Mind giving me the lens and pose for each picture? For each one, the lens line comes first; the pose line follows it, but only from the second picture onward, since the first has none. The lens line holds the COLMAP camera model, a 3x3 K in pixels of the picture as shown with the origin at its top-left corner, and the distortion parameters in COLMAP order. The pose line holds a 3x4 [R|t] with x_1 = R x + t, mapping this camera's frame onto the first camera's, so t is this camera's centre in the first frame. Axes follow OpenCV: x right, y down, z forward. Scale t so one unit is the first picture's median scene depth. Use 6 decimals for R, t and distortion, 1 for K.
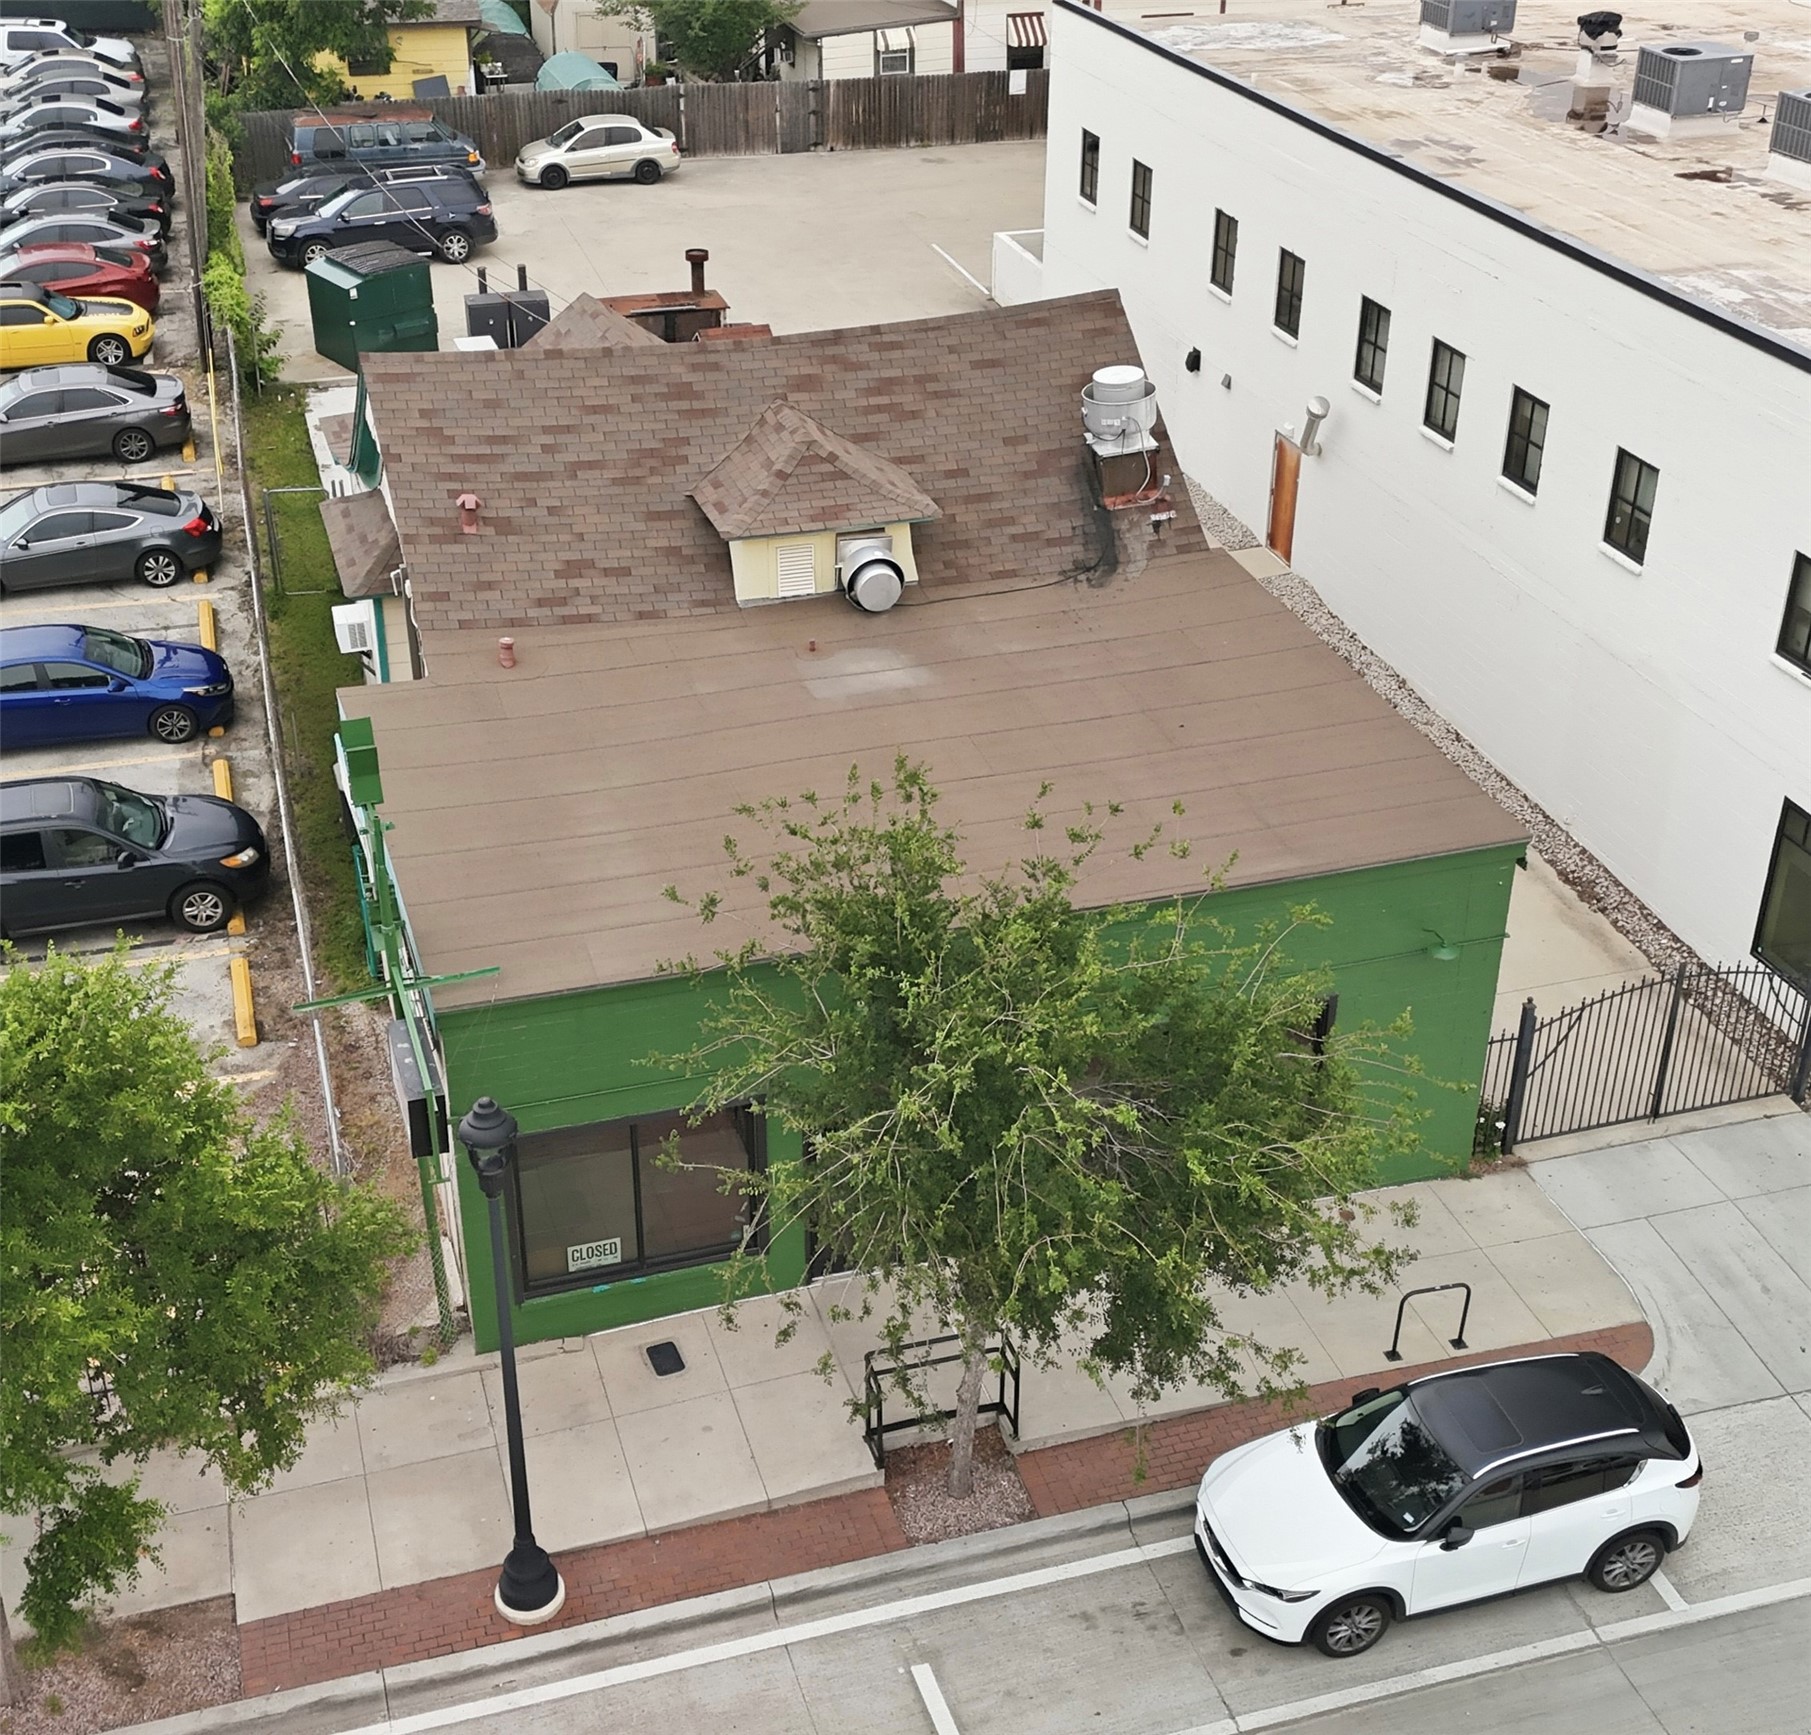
lens RADIAL K [[2344.8, 0, 905.9], [0, 2344.8, 875.8], [0, 0, 1]] dist [0.037888, 0.000000]
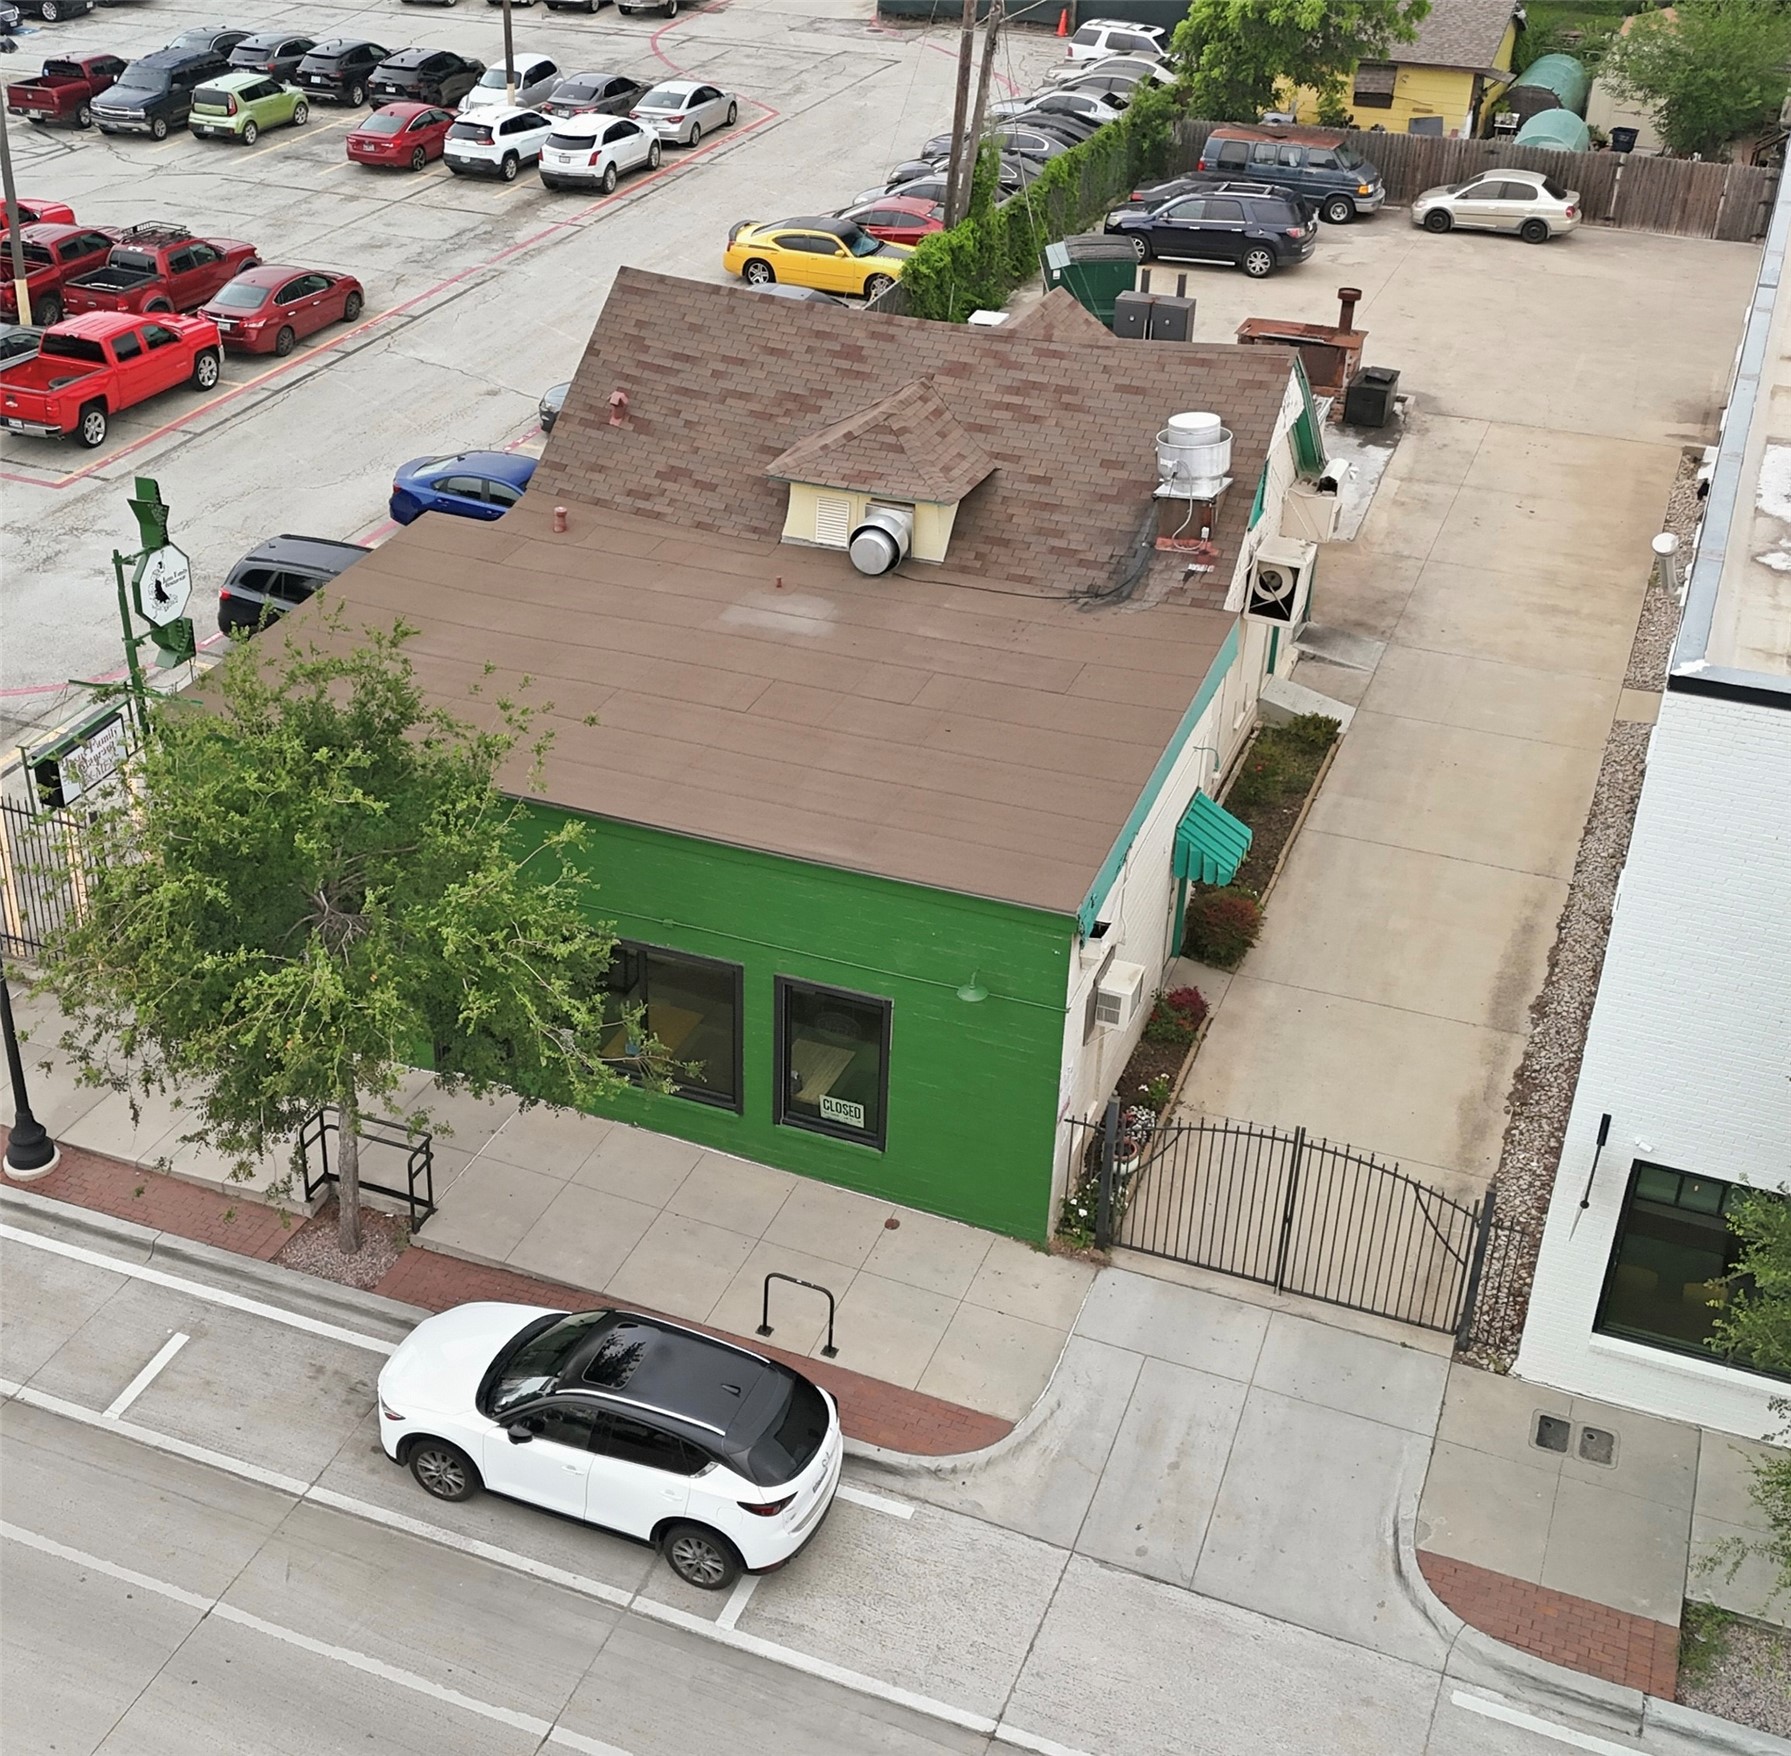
lens RADIAL K [[2332.3, 0, 894.3], [0, 2332.3, 871.1], [0, 0, 1]] dist [0.029249, 0.000000]
pose [[0.768252, 0.312423, -0.558732, 0.601215], [-0.324306, 0.942471, 0.081077, -0.070033], [0.551919, 0.118912, 0.825376, 0.127029]]
